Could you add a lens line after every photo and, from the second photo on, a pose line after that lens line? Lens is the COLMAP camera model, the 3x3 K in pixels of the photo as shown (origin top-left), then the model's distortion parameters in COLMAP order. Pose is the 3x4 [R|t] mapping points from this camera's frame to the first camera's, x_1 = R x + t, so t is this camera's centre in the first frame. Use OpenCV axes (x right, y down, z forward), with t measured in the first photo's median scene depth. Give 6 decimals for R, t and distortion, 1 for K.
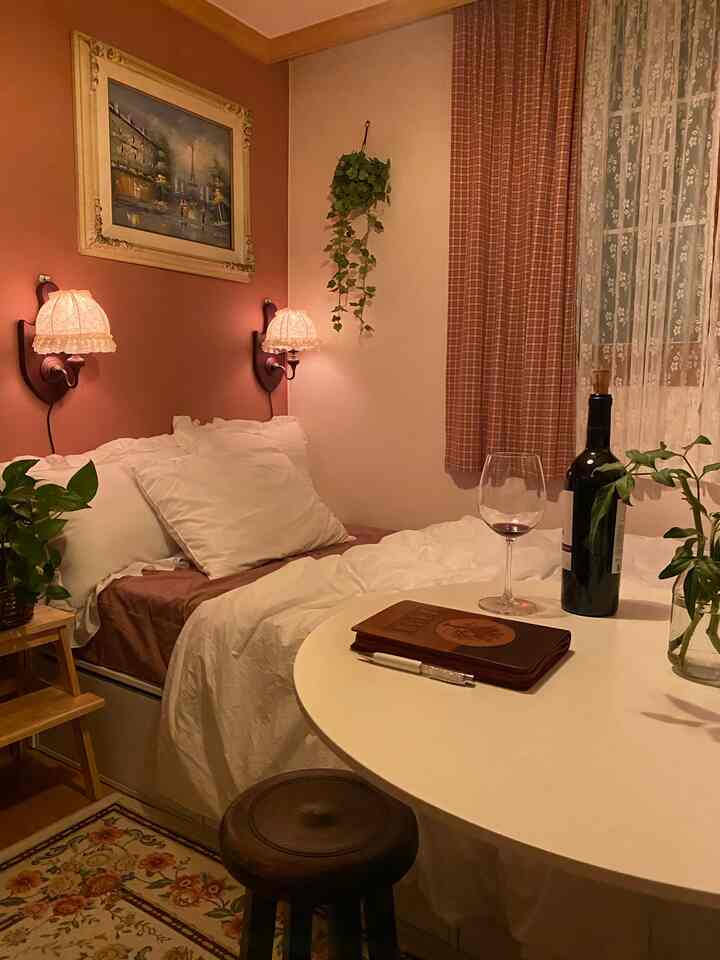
lens RADIAL K [[758.0, 0, 360.0], [0, 758.0, 480.0], [0, 0, 1]] dist [0.003253, -0.005025]
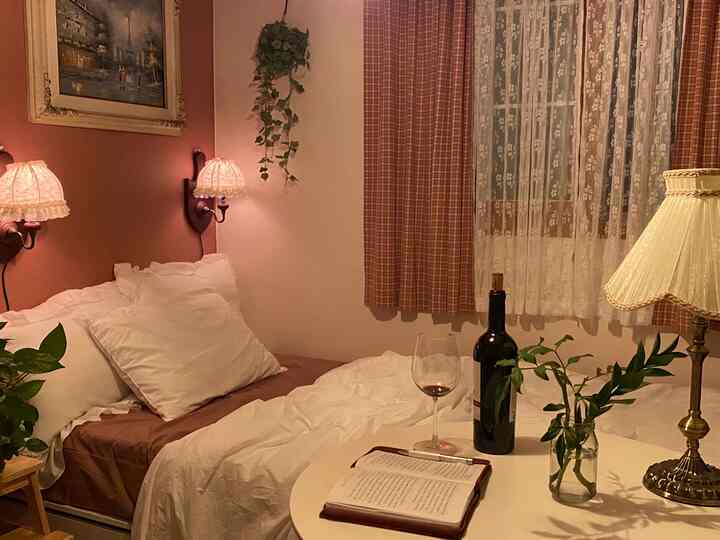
lens RADIAL K [[762.3, 0, 379.9], [0, 762.3, 257.0], [0, 0, 1]] dist [0.104197, -0.267332]
pose [[0.986714, -0.019290, 0.161317, -0.057836], [0.022385, 0.999598, -0.017390, -0.077393], [-0.160916, 0.020770, 0.986749, -0.166701]]
